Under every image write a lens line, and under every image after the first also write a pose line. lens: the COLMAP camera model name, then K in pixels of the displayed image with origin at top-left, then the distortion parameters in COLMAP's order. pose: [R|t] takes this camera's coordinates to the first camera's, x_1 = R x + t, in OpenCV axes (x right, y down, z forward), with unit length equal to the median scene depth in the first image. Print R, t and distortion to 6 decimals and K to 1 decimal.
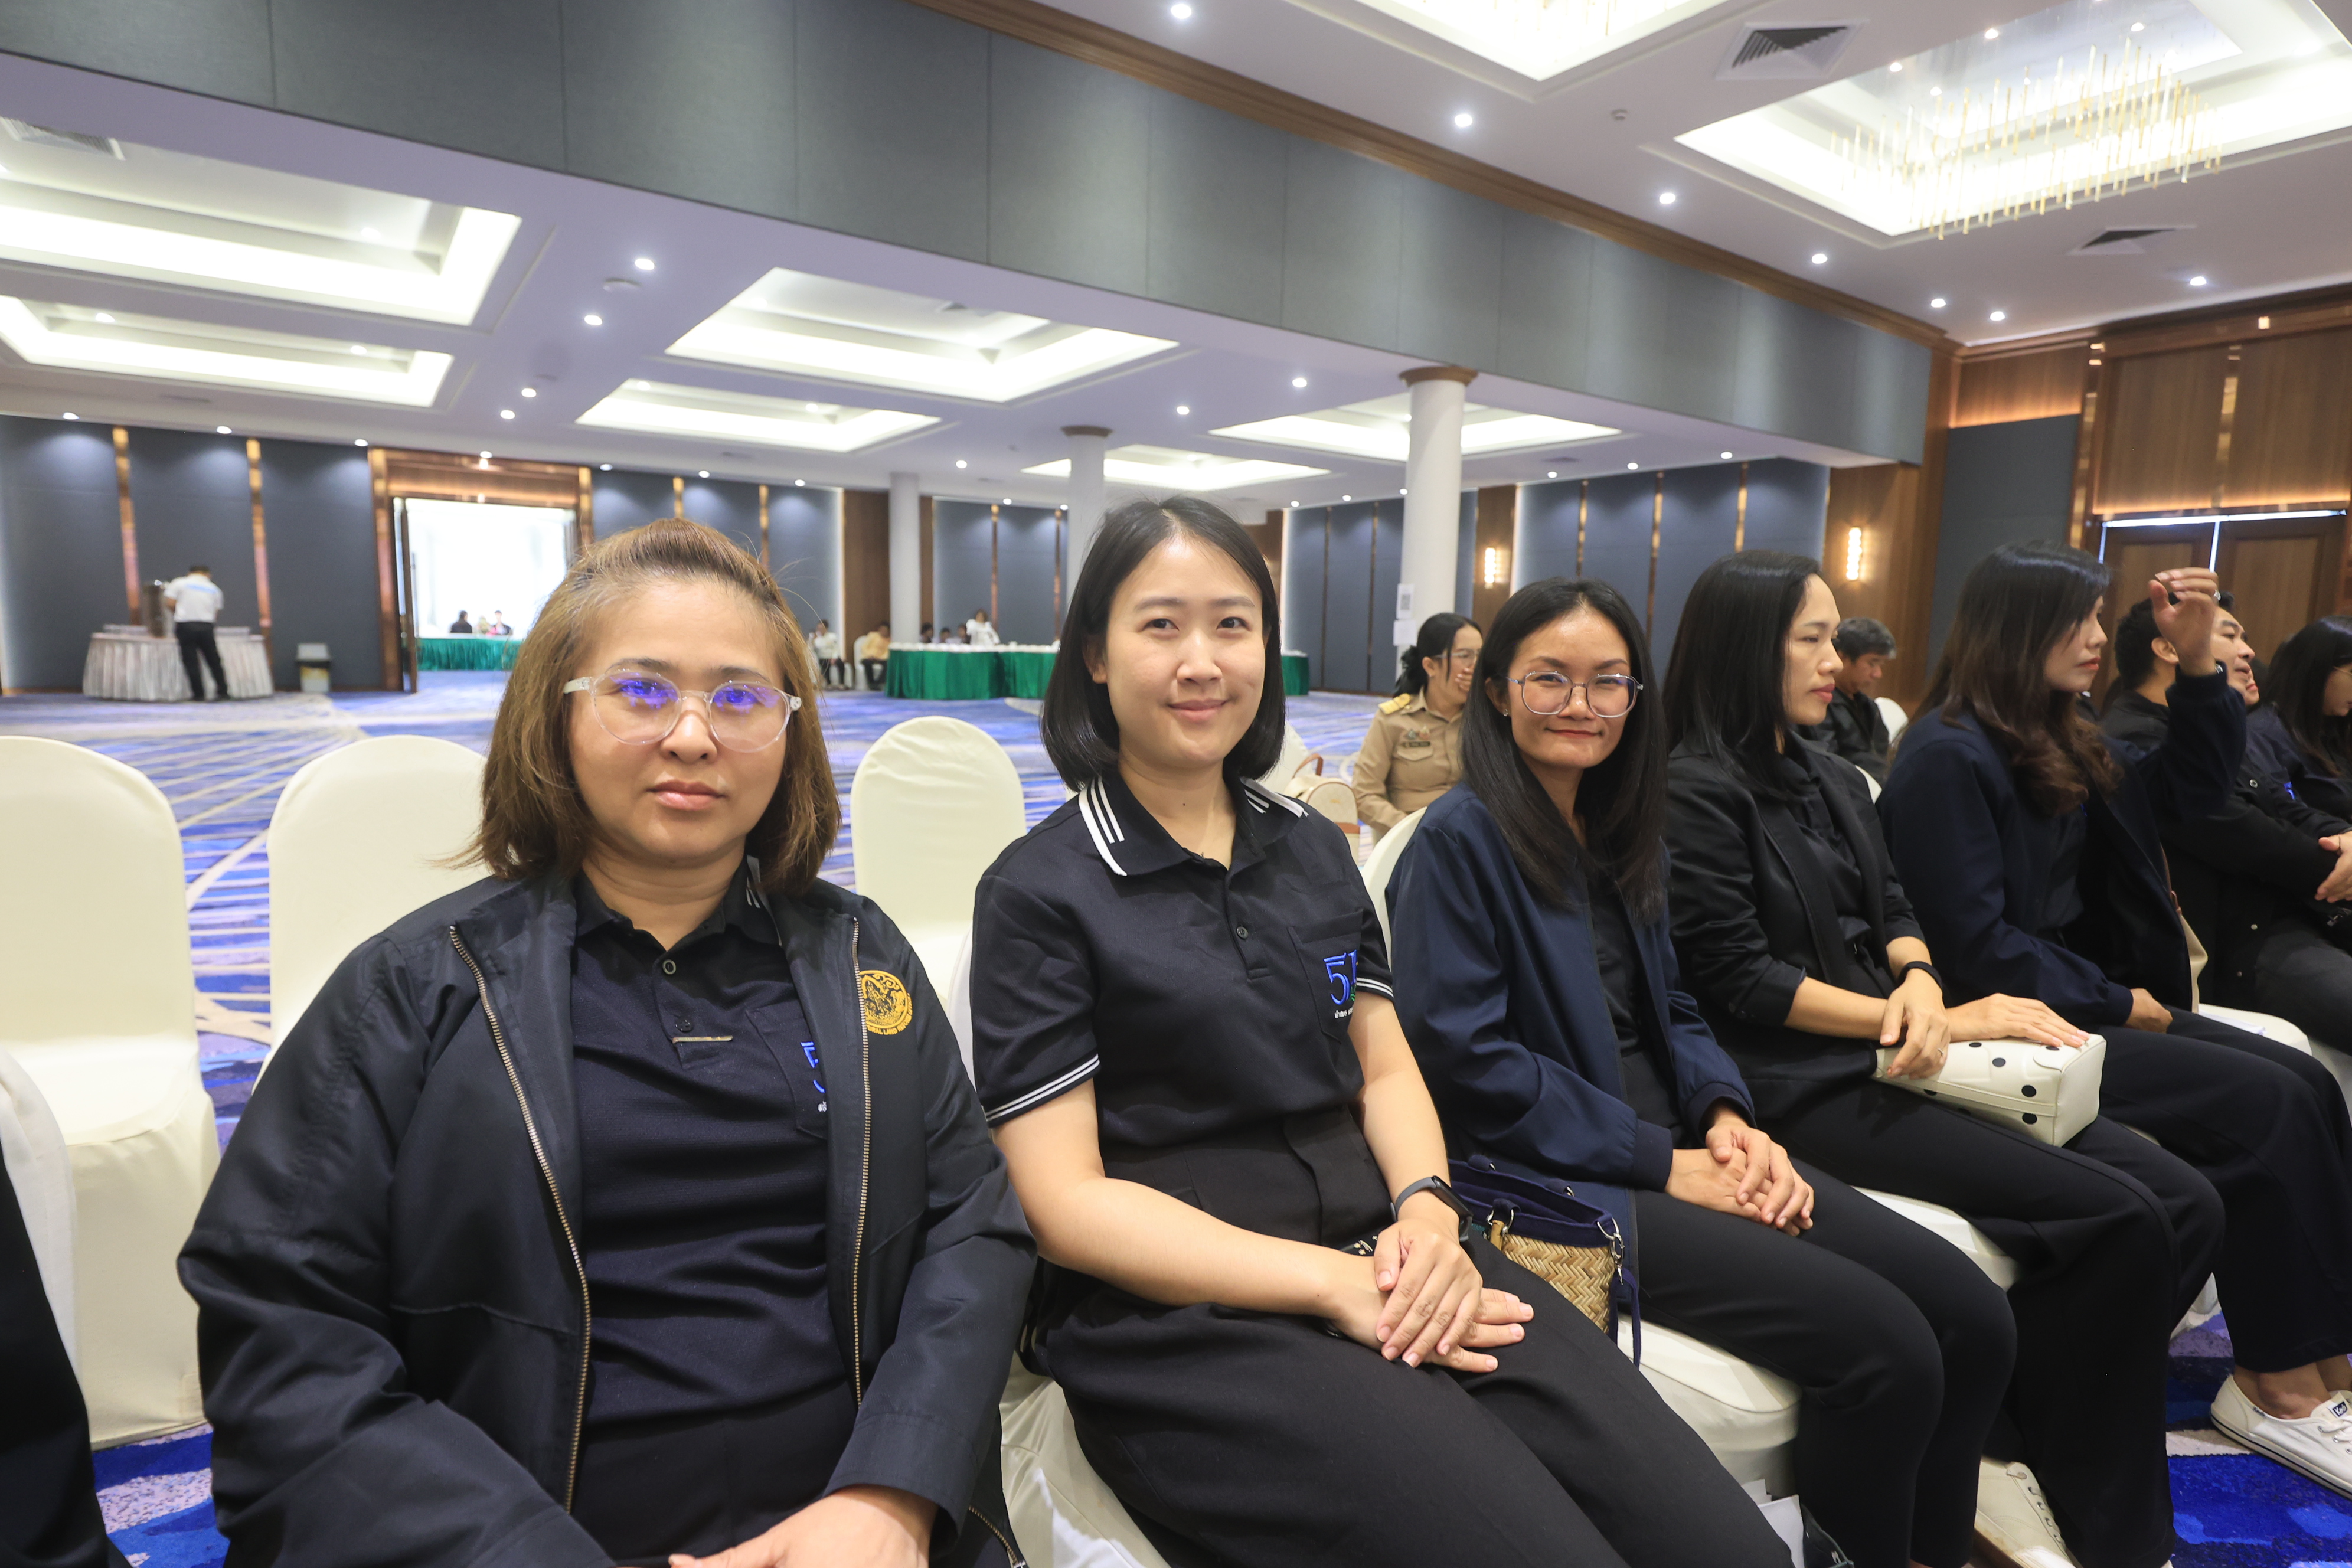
lens RADIAL K [[1211.5, 0, 1189.3], [0, 1211.5, 786.2], [0, 0, 1]] dist [0.000950, 0.000145]
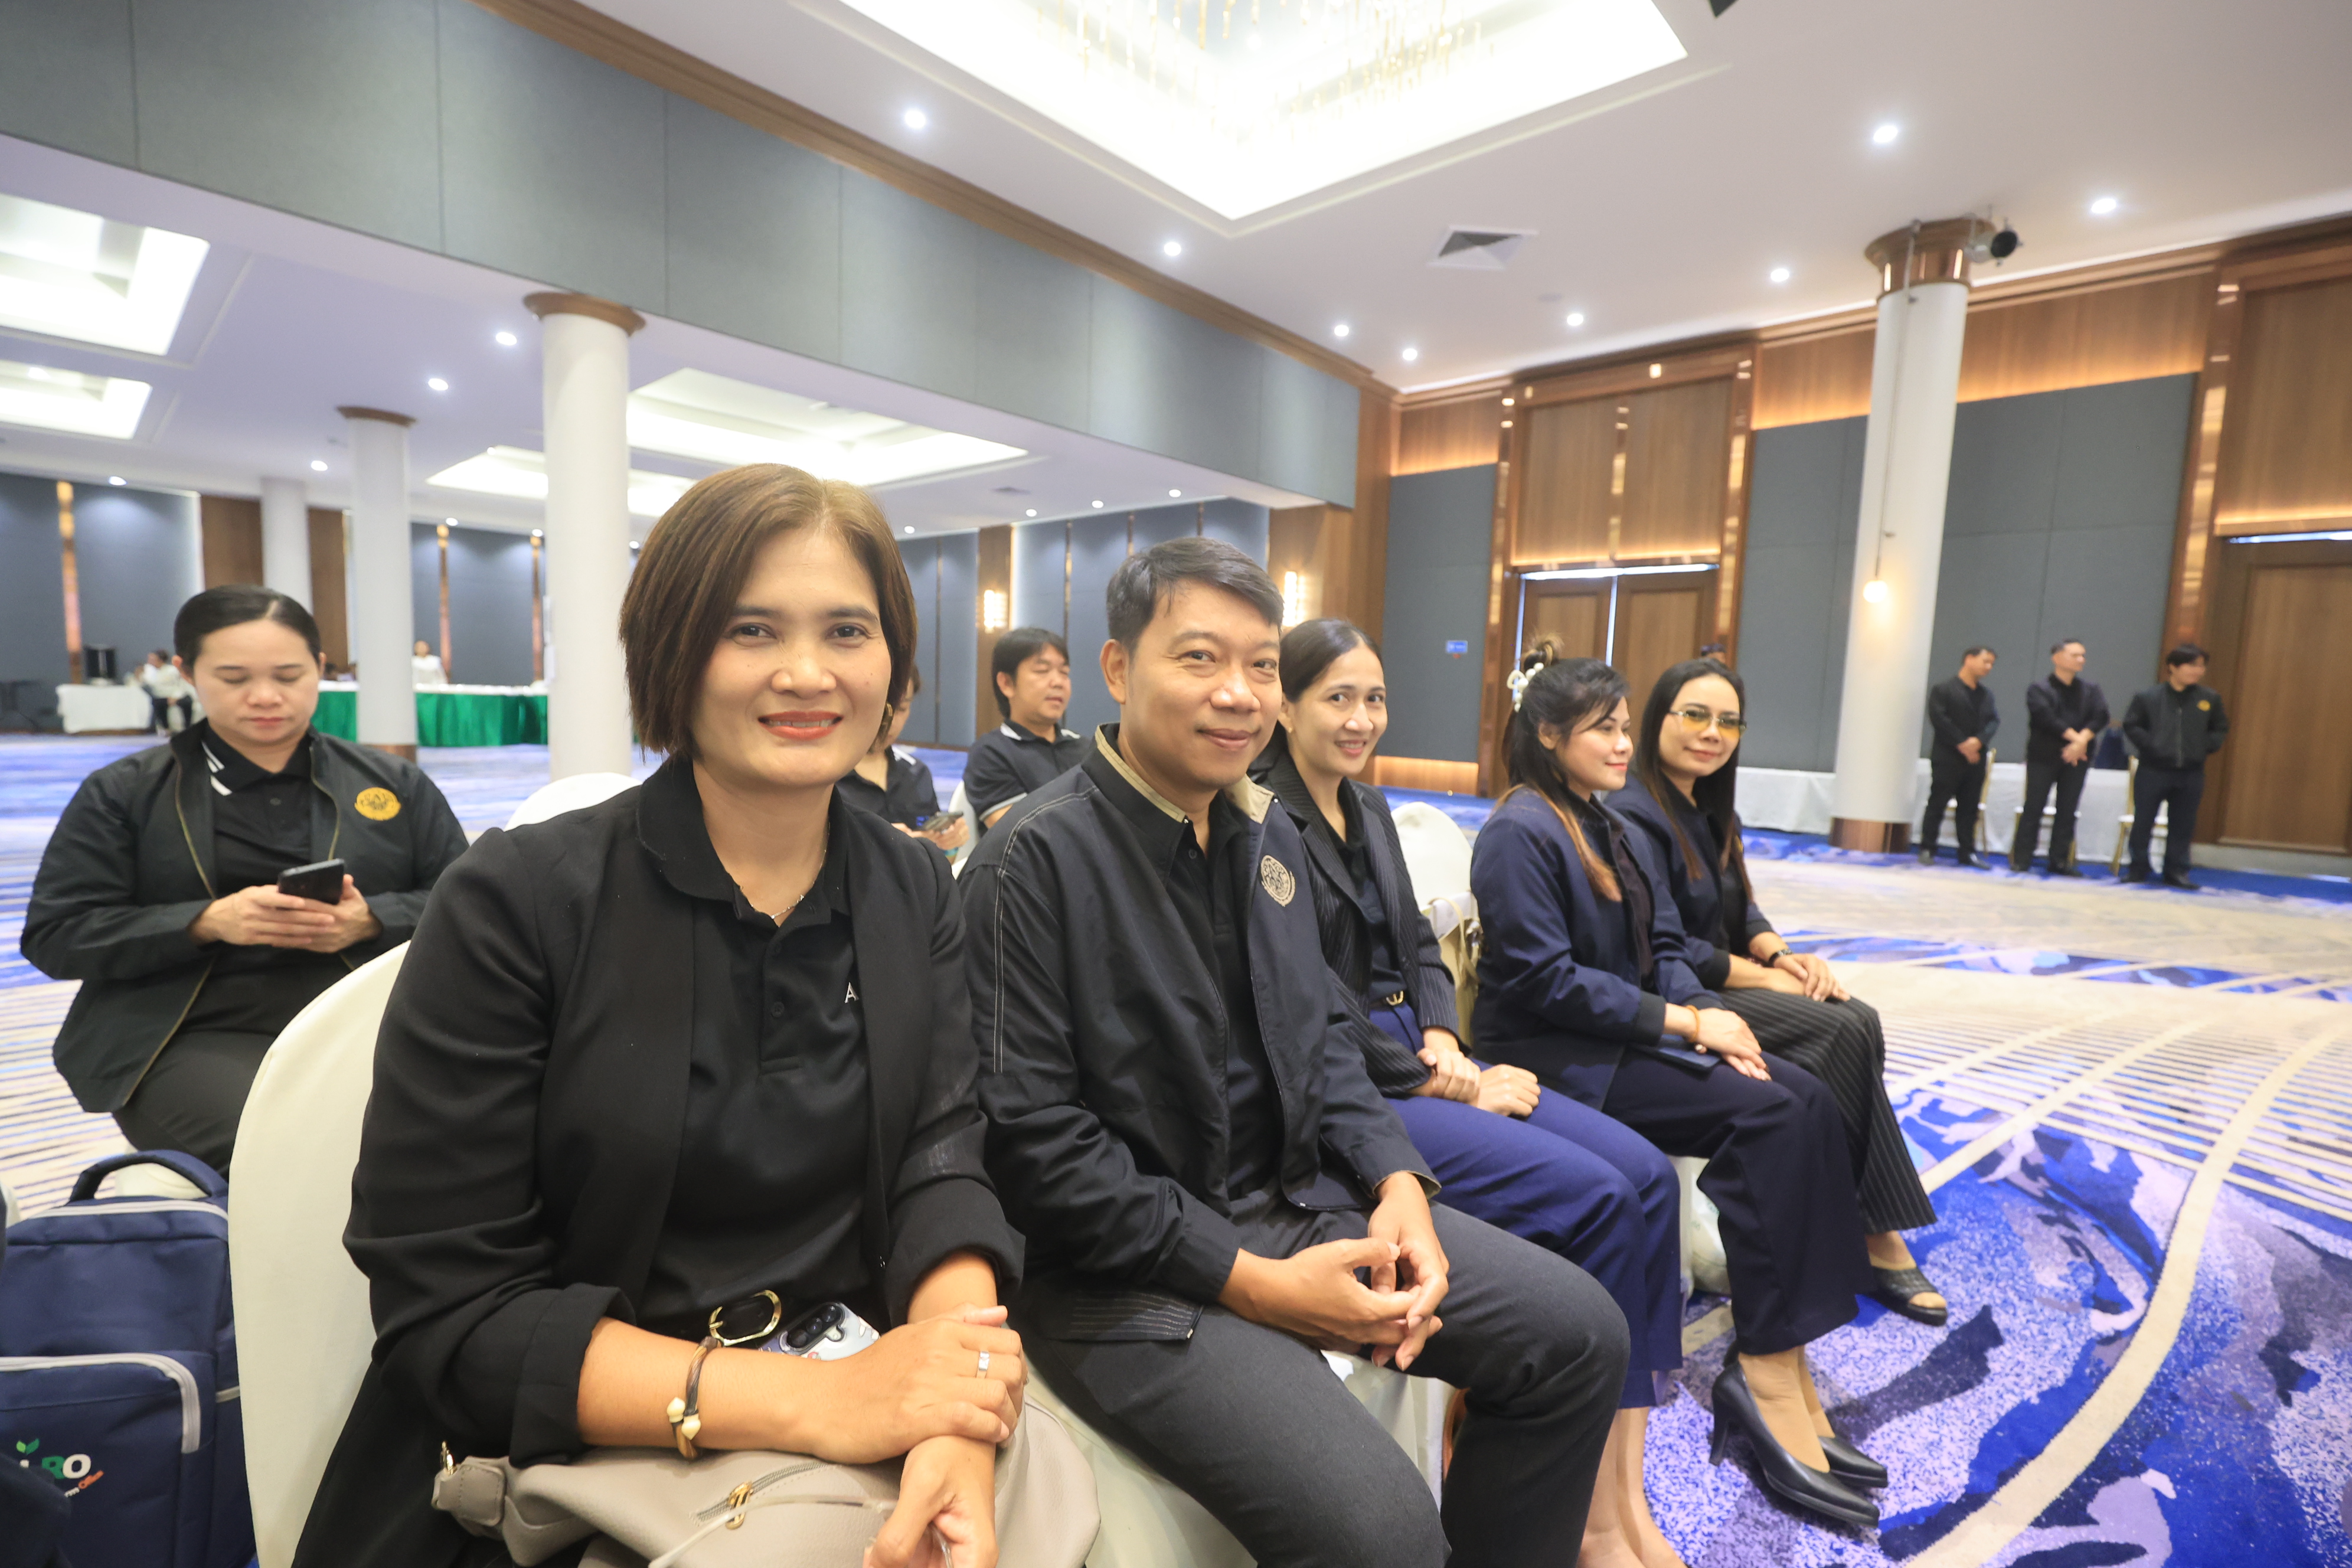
lens RADIAL K [[1055.4, 0, 1181.6], [0, 1055.4, 791.6], [0, 0, 1]] dist [0.002933, 0.000111]
pose [[0.978715, -0.004880, 0.205166, 0.292998], [0.010598, 0.999585, -0.026784, -0.020463], [-0.204950, 0.028388, 0.978361, 0.213725]]
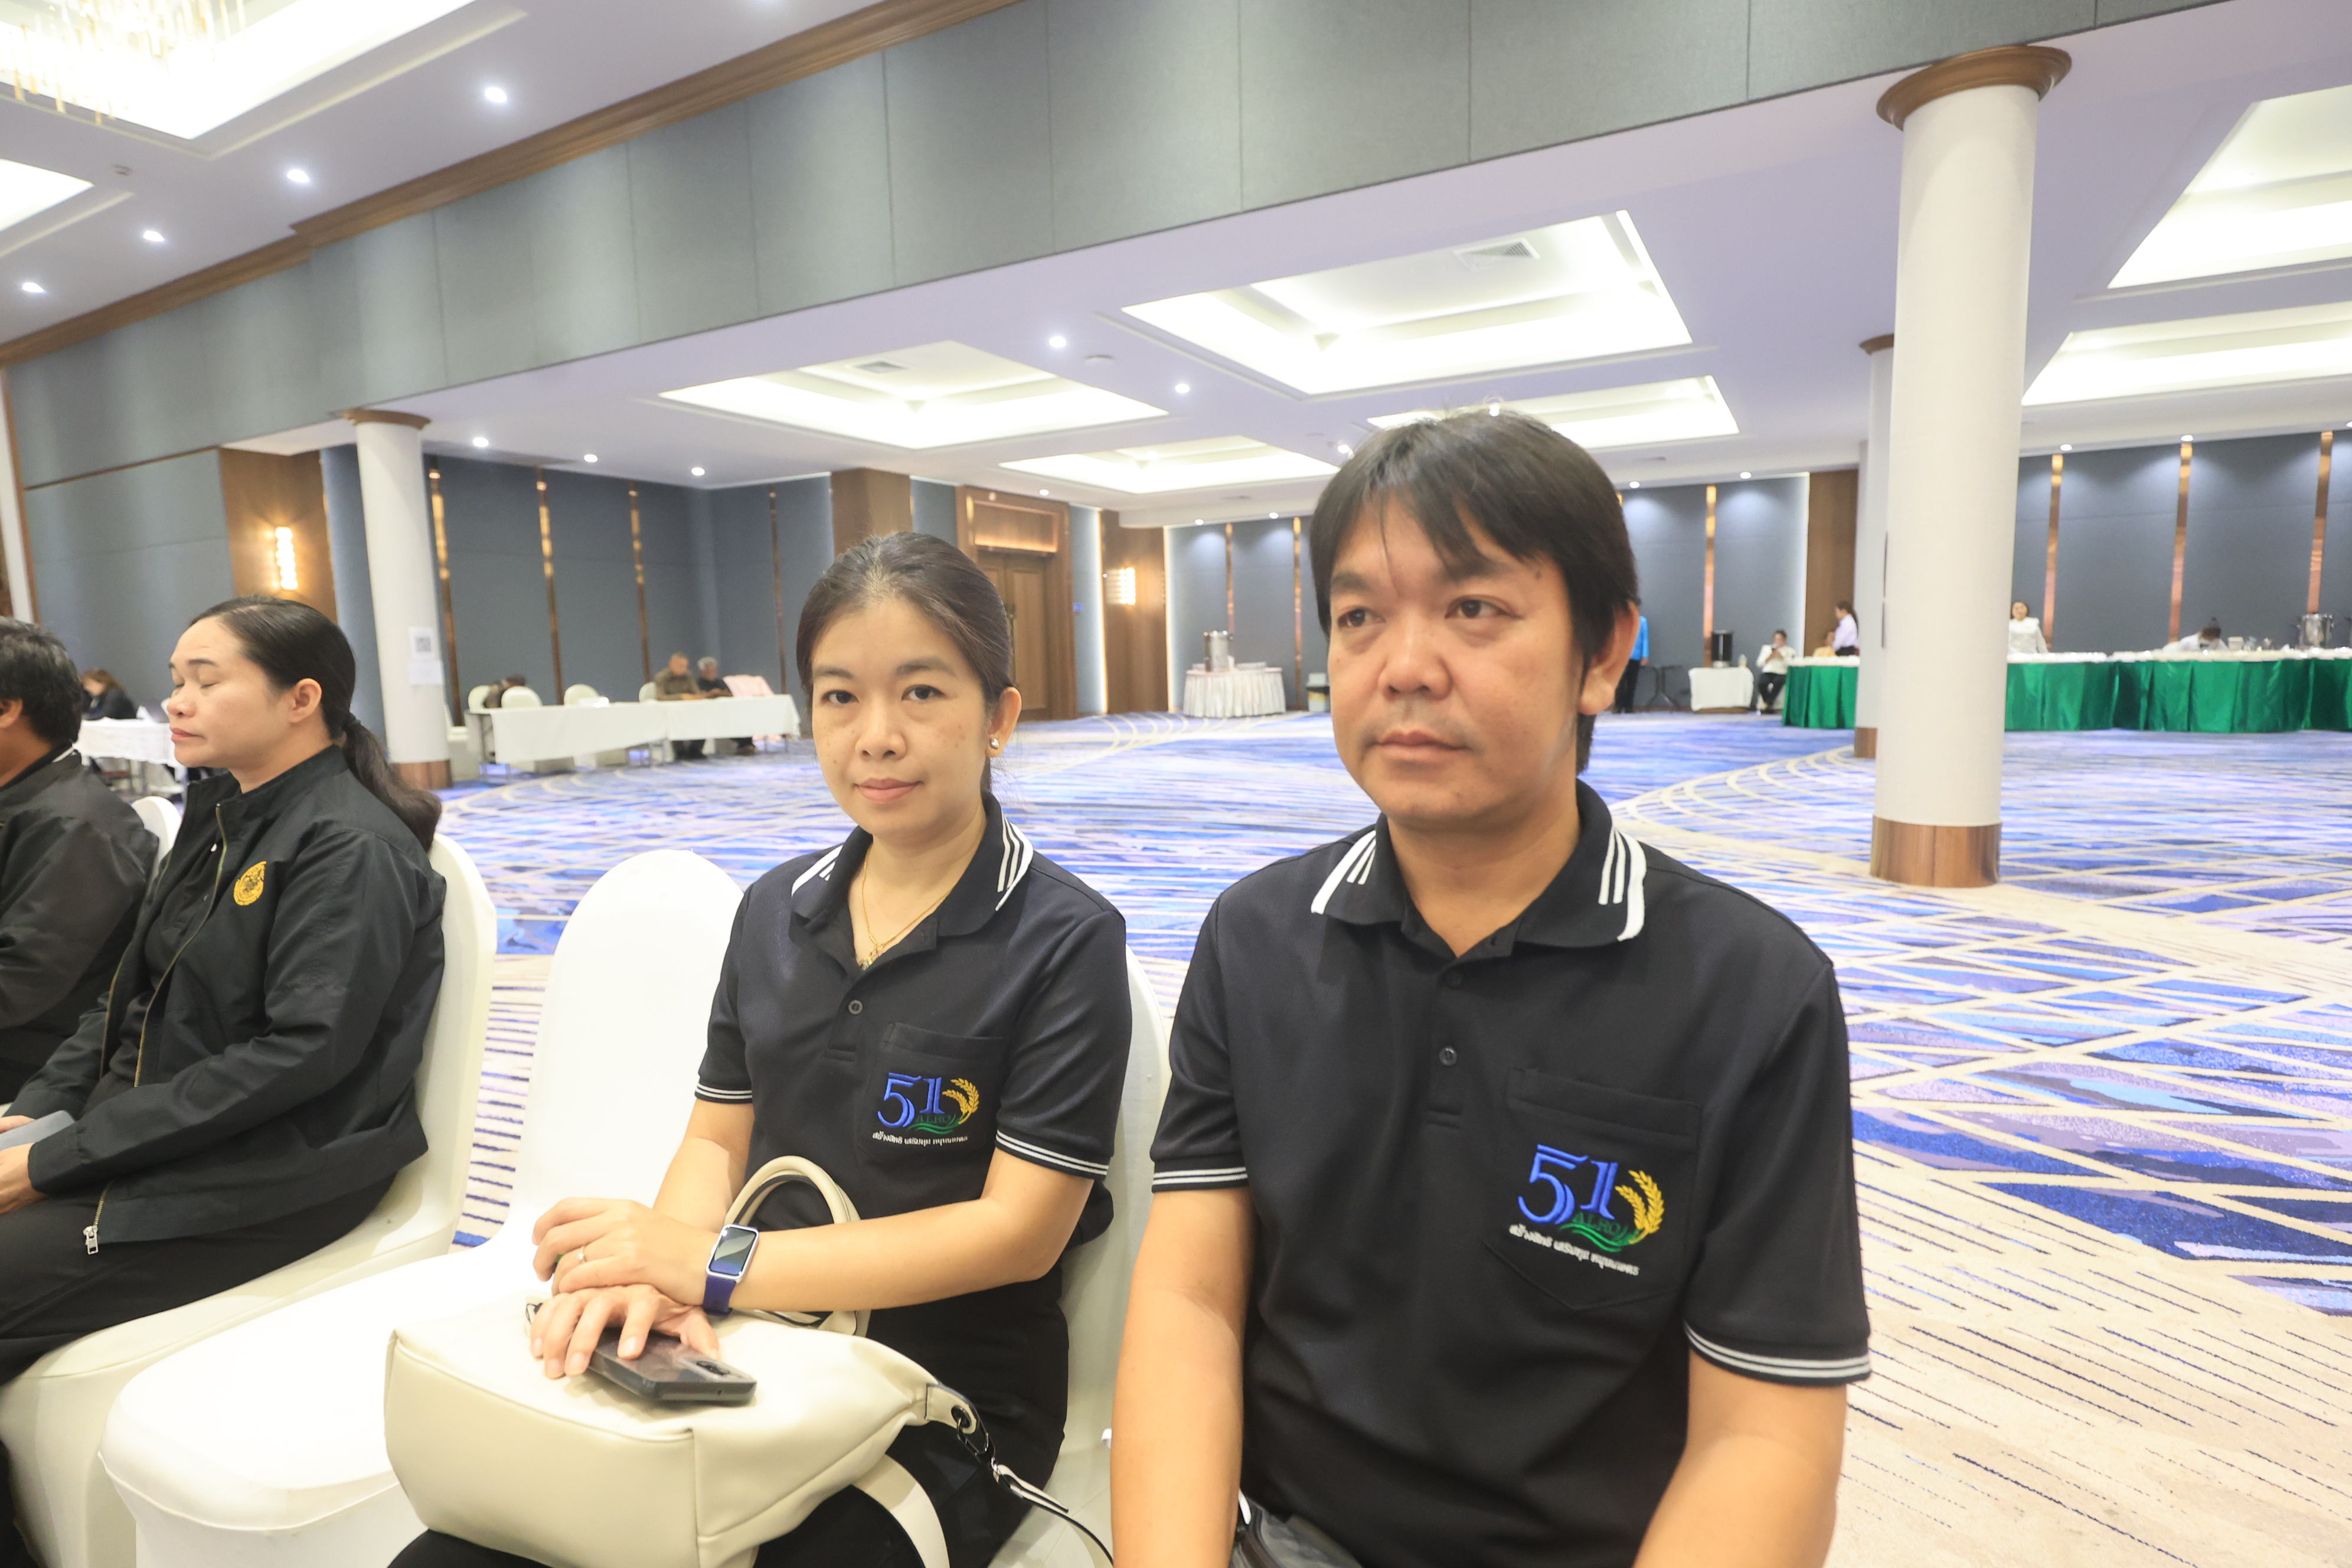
lens RADIAL K [[1176.1, 0, 1202.7], [0, 1176.1, 782.3], [0, 0, 1]] dist [-0.000251, -0.000819]
pose [[0.447679, 0.064922, -0.891834, 0.346857], [-0.075183, 0.996562, 0.034805, -0.039590], [0.891028, 0.051469, 0.451021, 0.363292]]
